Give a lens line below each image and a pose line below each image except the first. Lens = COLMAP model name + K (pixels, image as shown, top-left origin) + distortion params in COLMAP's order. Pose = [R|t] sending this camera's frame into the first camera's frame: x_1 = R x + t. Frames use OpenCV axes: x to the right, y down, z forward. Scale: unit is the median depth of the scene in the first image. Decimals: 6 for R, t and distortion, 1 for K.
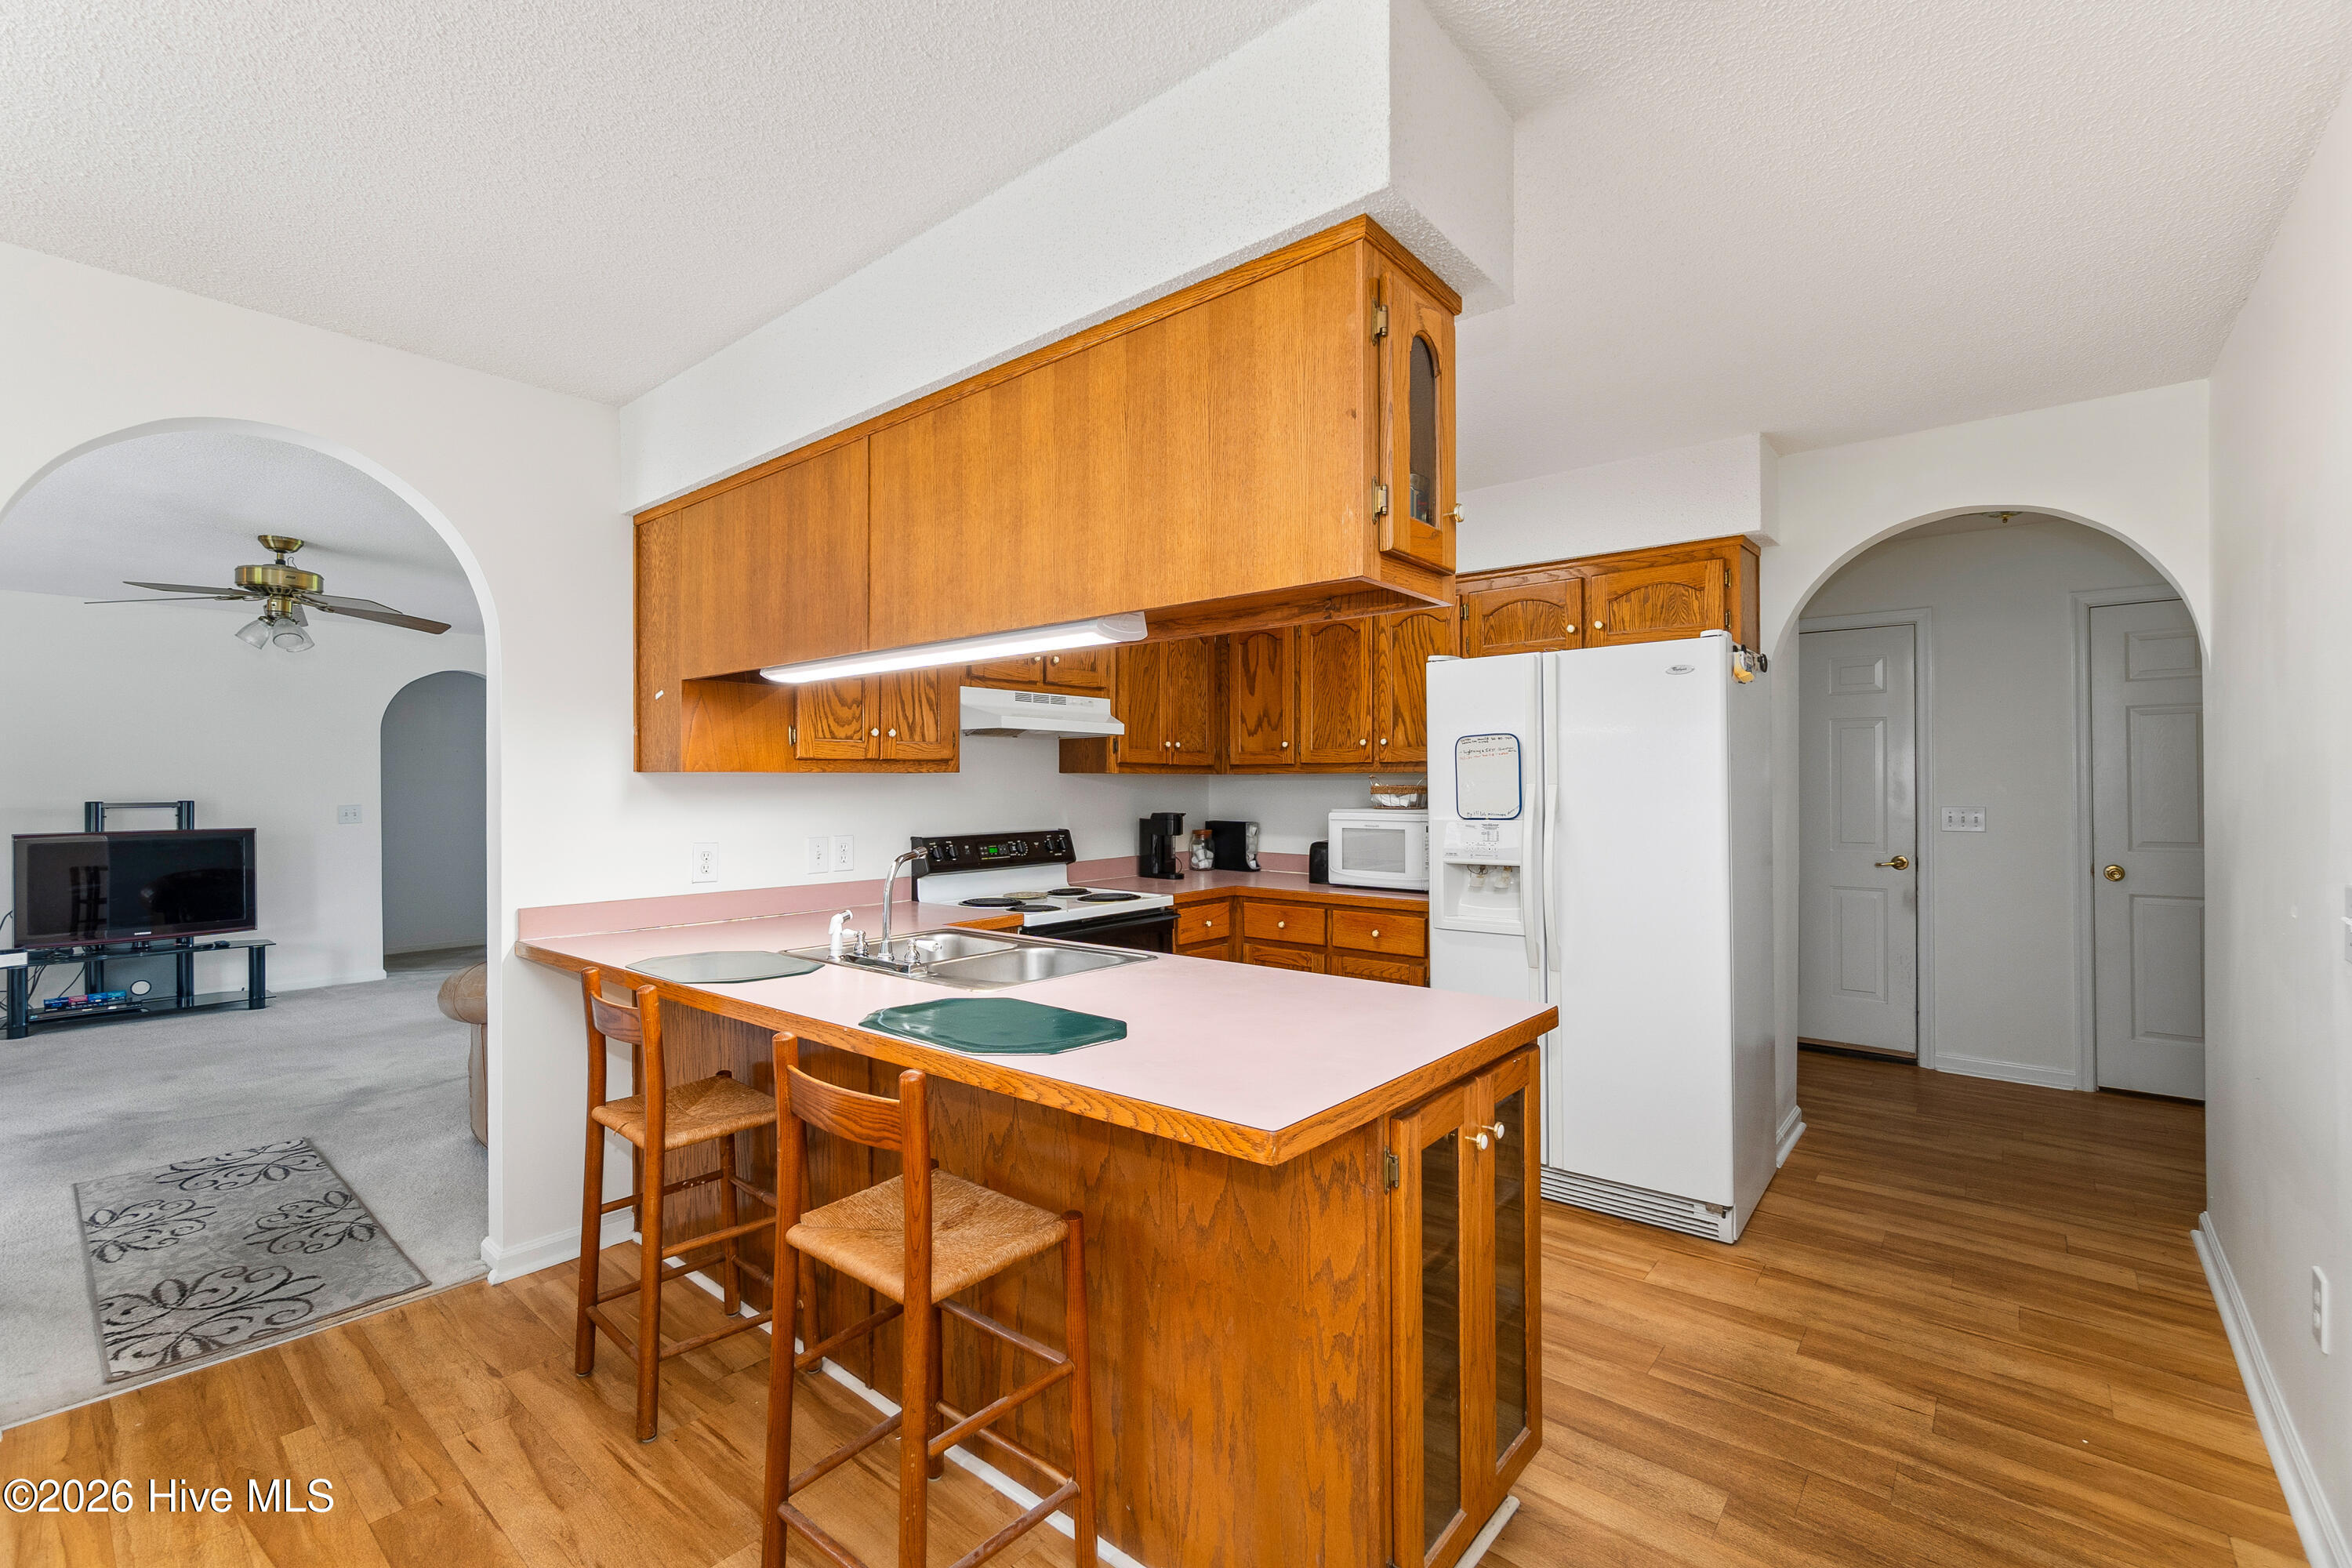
lens RADIAL K [[1010.2, 0, 1154.7], [0, 1010.2, 779.9], [0, 0, 1]] dist [-0.007908, 0.002559]
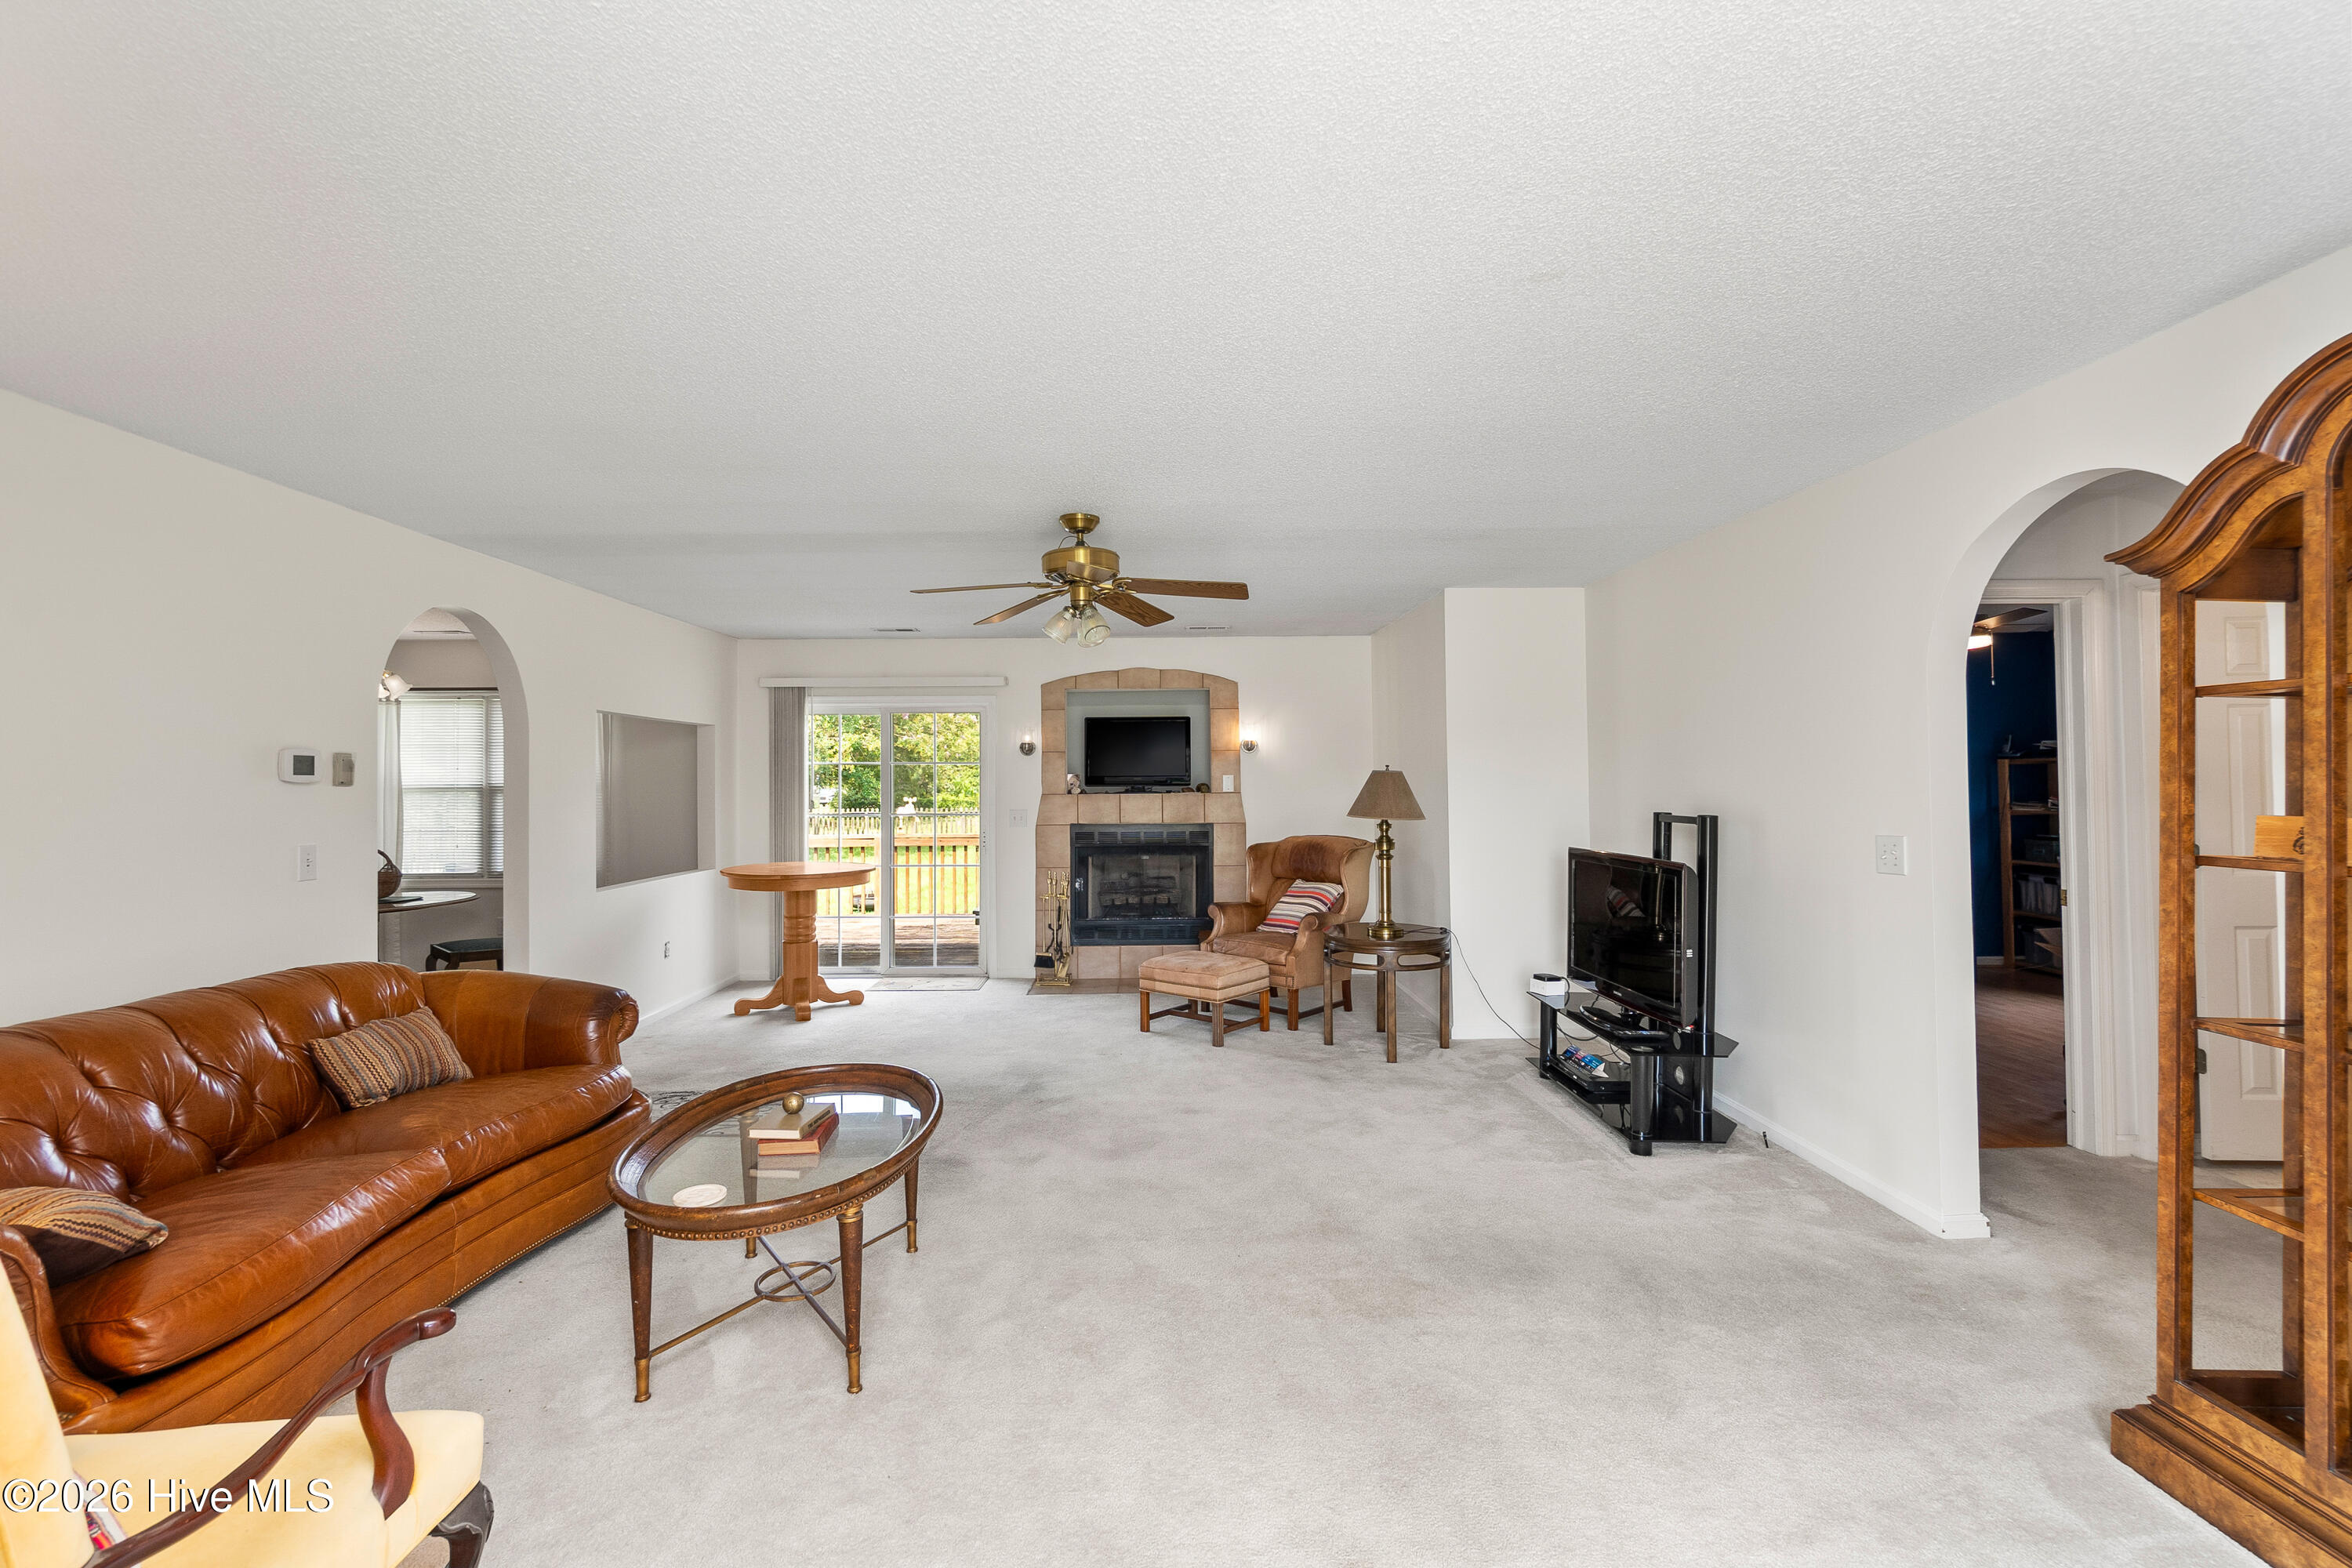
lens RADIAL K [[1010.2, 0, 1164.5], [0, 1010.2, 763.7], [0, 0, 1]] dist [-0.007908, 0.002559]
pose [[-0.744909, 0.000336, -0.667166, -0.345345], [0.016691, 0.999696, -0.018133, -0.010605], [0.666957, -0.024643, -0.744688, 1.735718]]
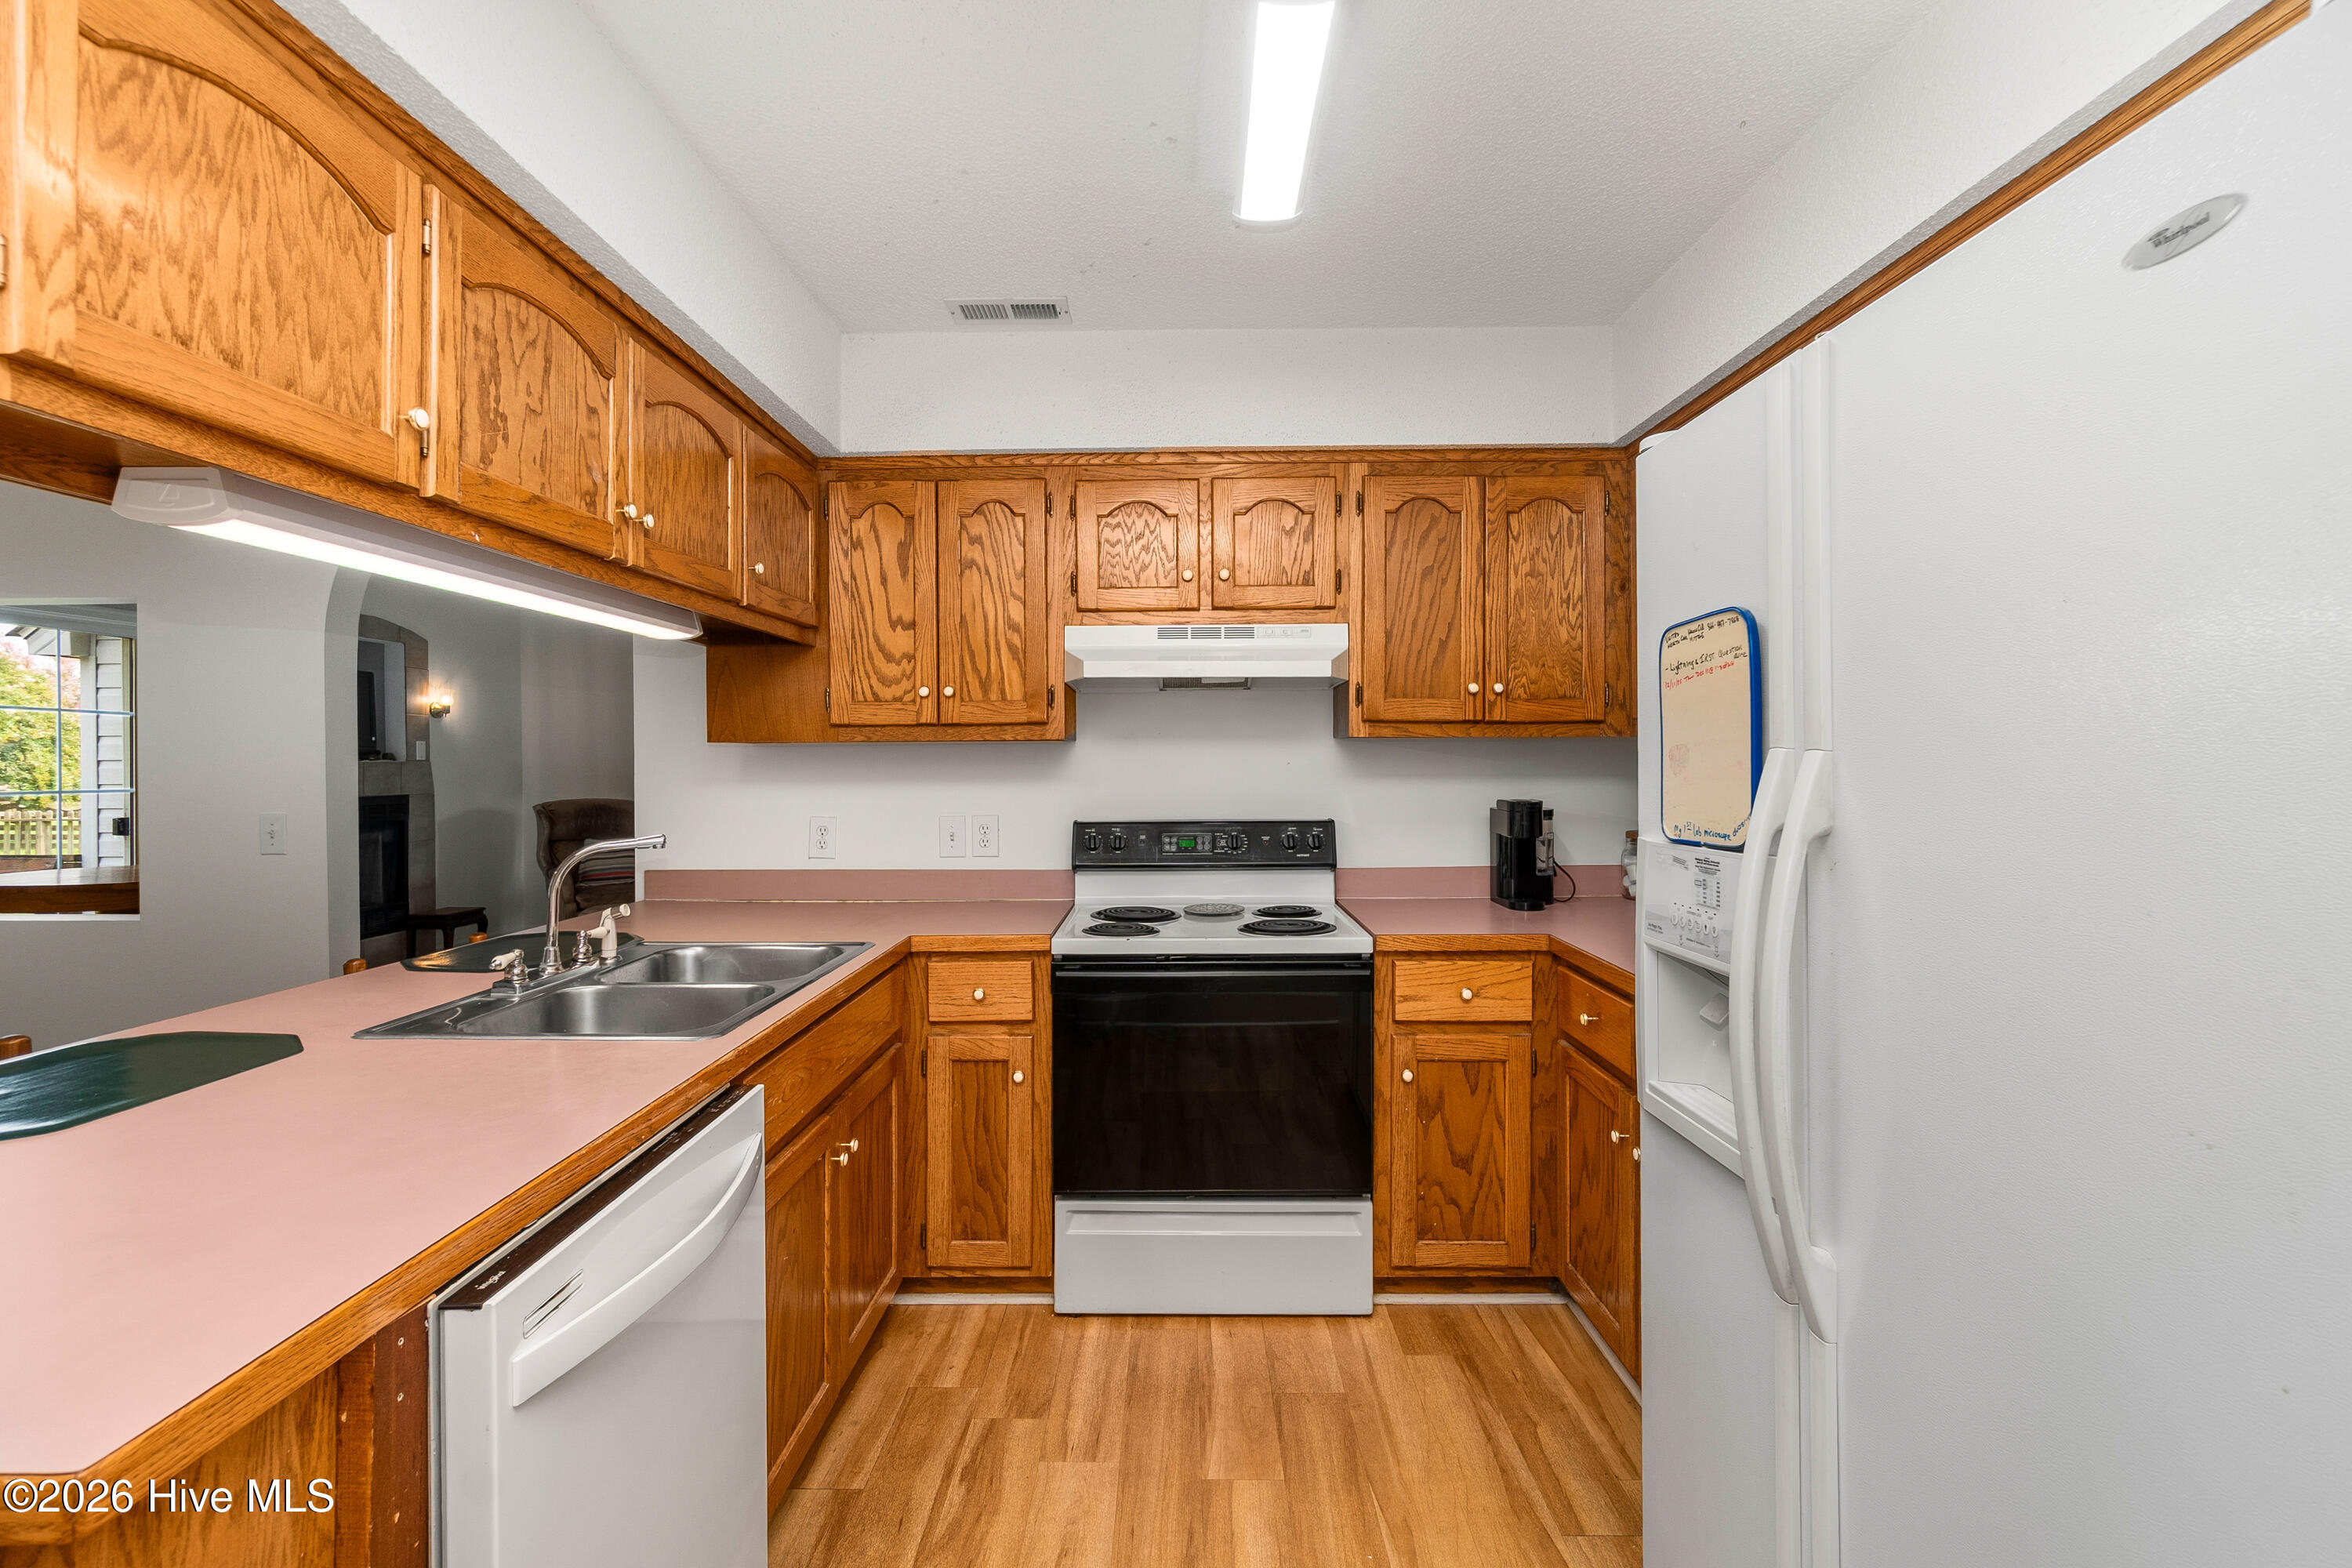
lens RADIAL K [[1010.2, 0, 1162.7], [0, 1010.2, 758.4], [0, 0, 1]] dist [-0.007908, 0.002559]
pose [[0.650522, 0.000149, -0.759488, 0.344240], [0.005668, 0.999971, 0.005051, 0.003169], [0.759466, -0.007590, 0.650502, 0.444844]]
